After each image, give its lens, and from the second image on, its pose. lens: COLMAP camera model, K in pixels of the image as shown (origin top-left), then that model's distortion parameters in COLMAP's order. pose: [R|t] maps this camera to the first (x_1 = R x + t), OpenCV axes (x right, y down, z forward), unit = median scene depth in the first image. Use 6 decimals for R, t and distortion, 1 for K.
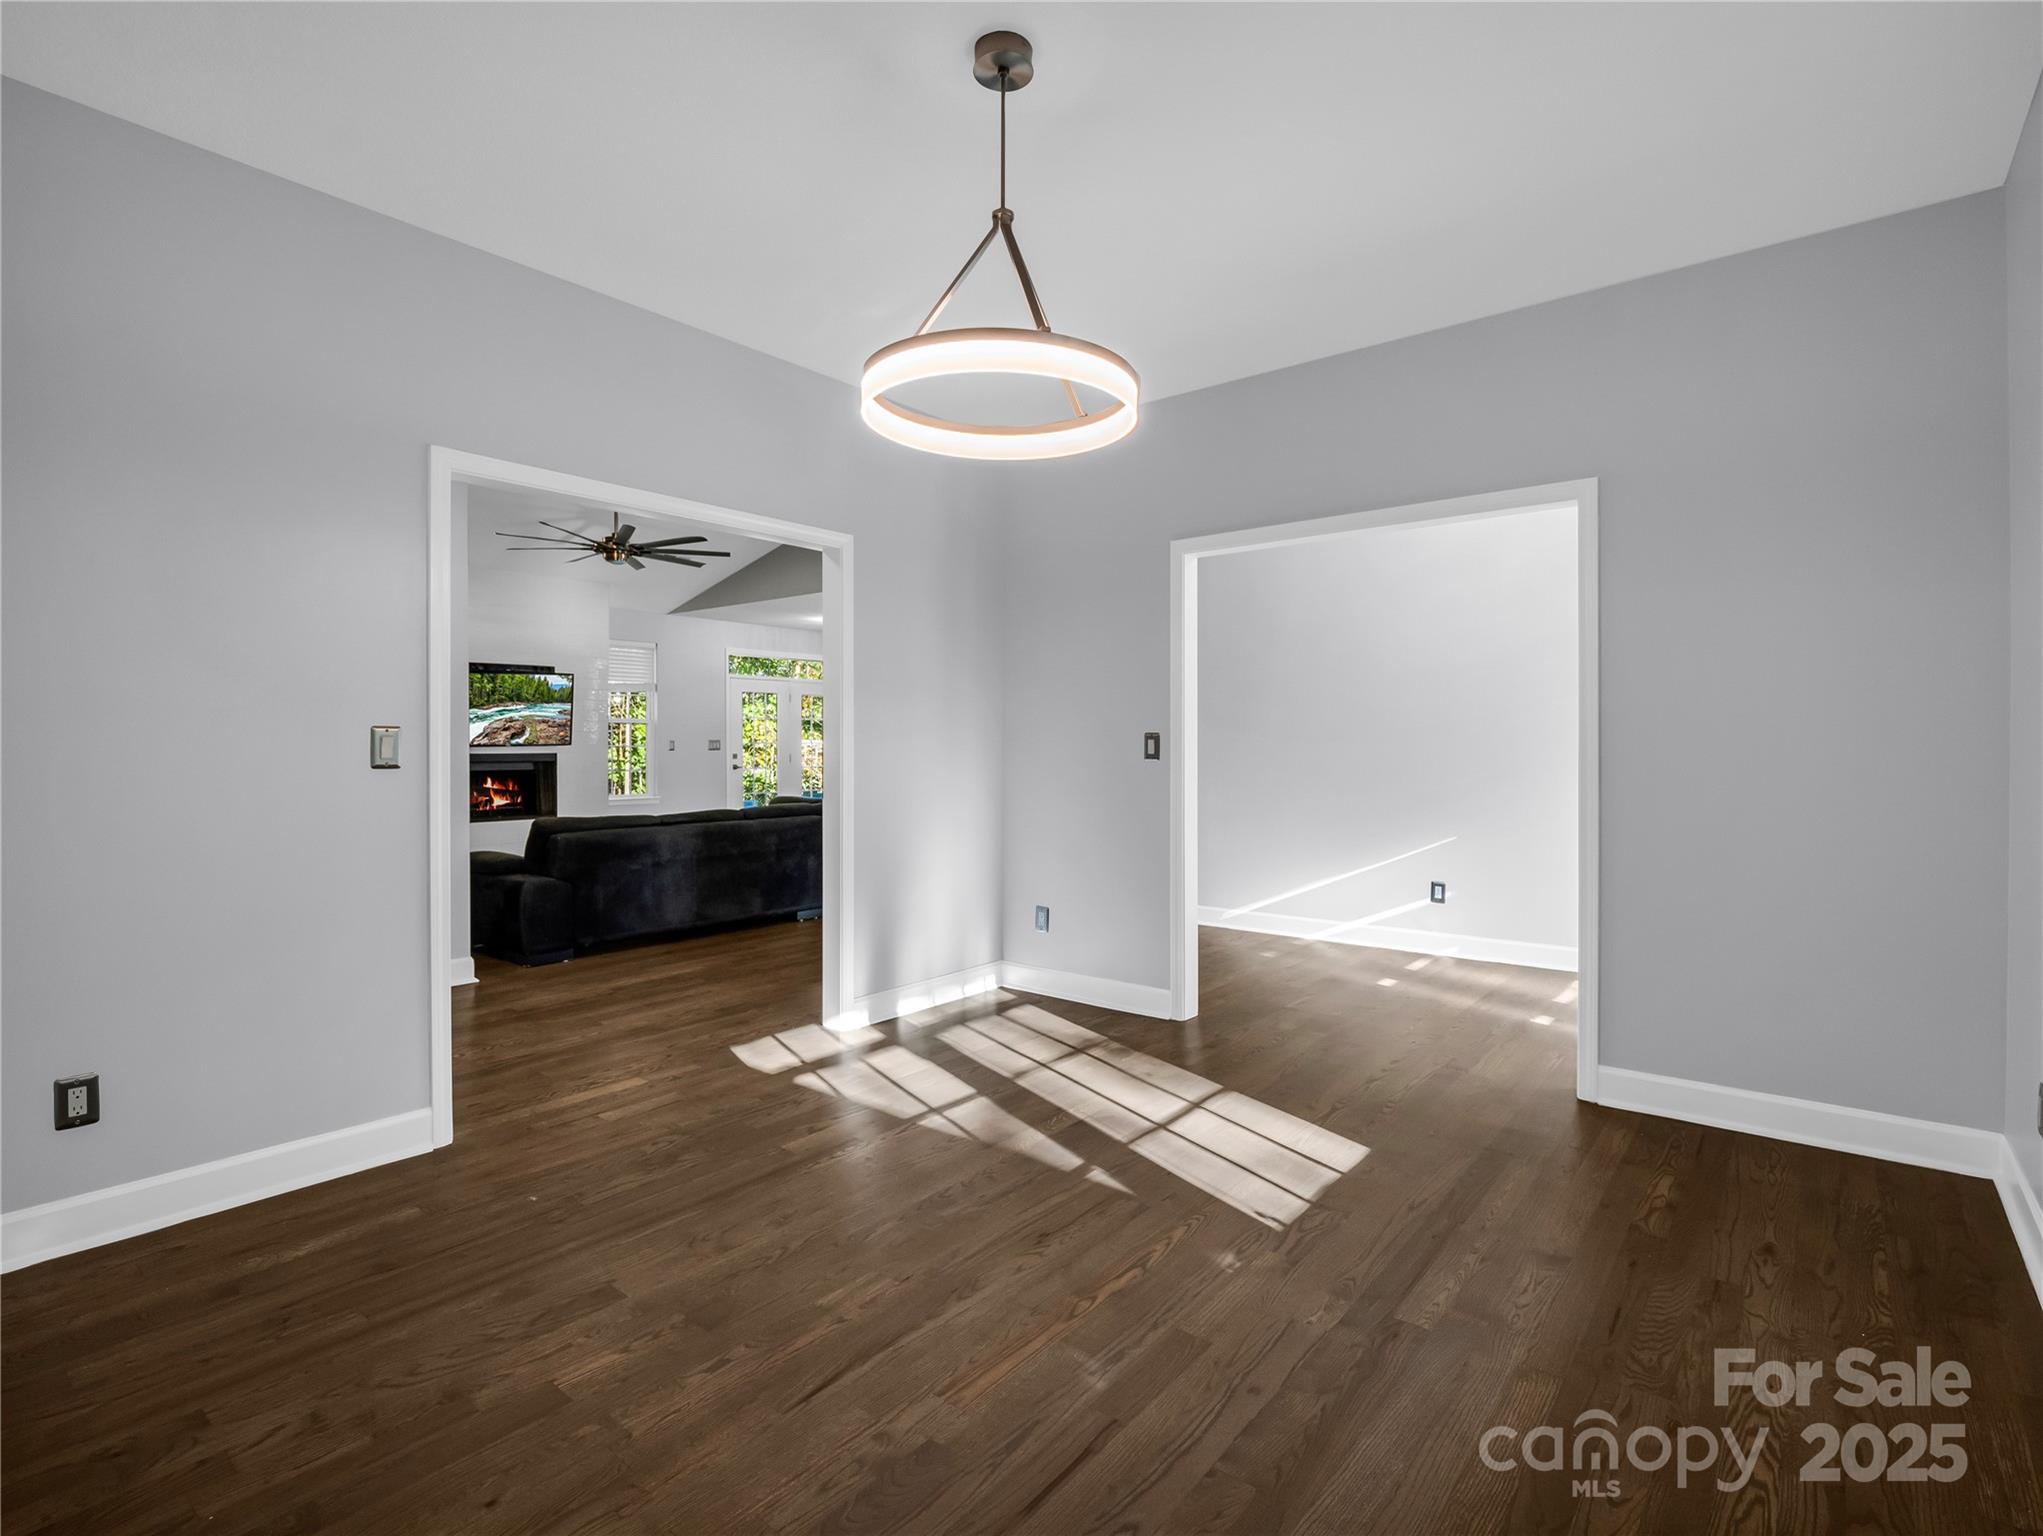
lens RADIAL K [[1011.8, 0, 1021.5], [0, 1011.8, 768.0], [0, 0, 1]] dist [-0.000026, 0.000002]
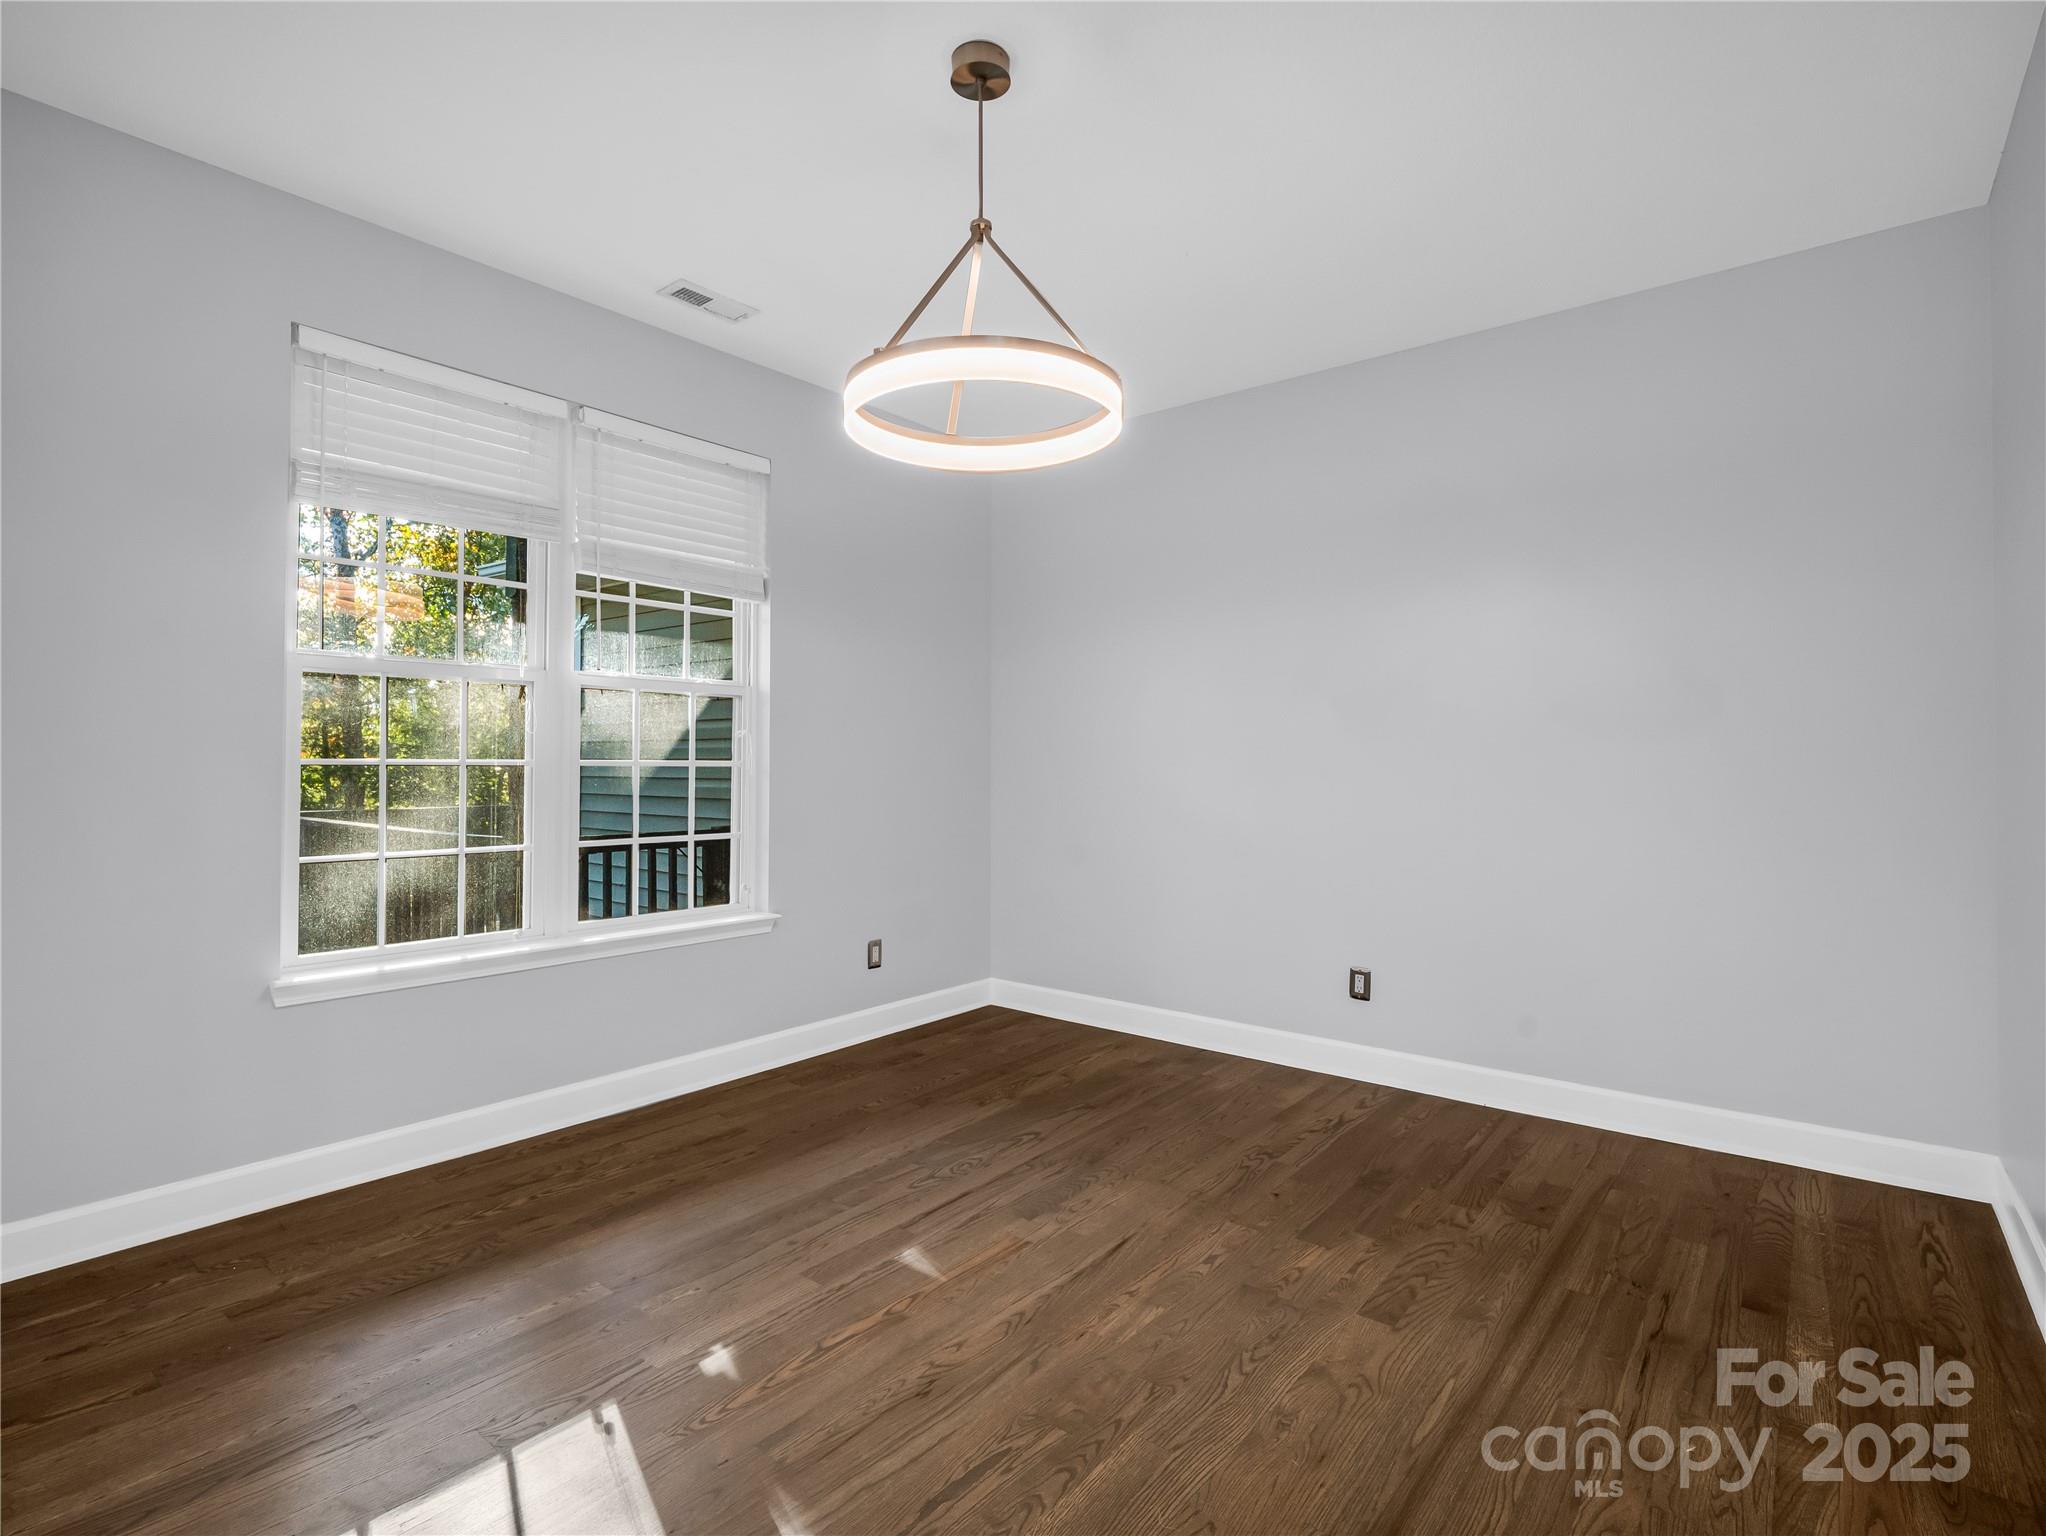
lens RADIAL K [[1018.0, 0, 1013.5], [0, 1018.0, 749.6], [0, 0, 1]] dist [0.002710, -0.010268]
pose [[-0.999998, -0.001771, -0.000259, -0.053262], [-0.001774, 0.999922, 0.012325, -0.044868], [0.000238, 0.012326, -0.999924, 2.073322]]
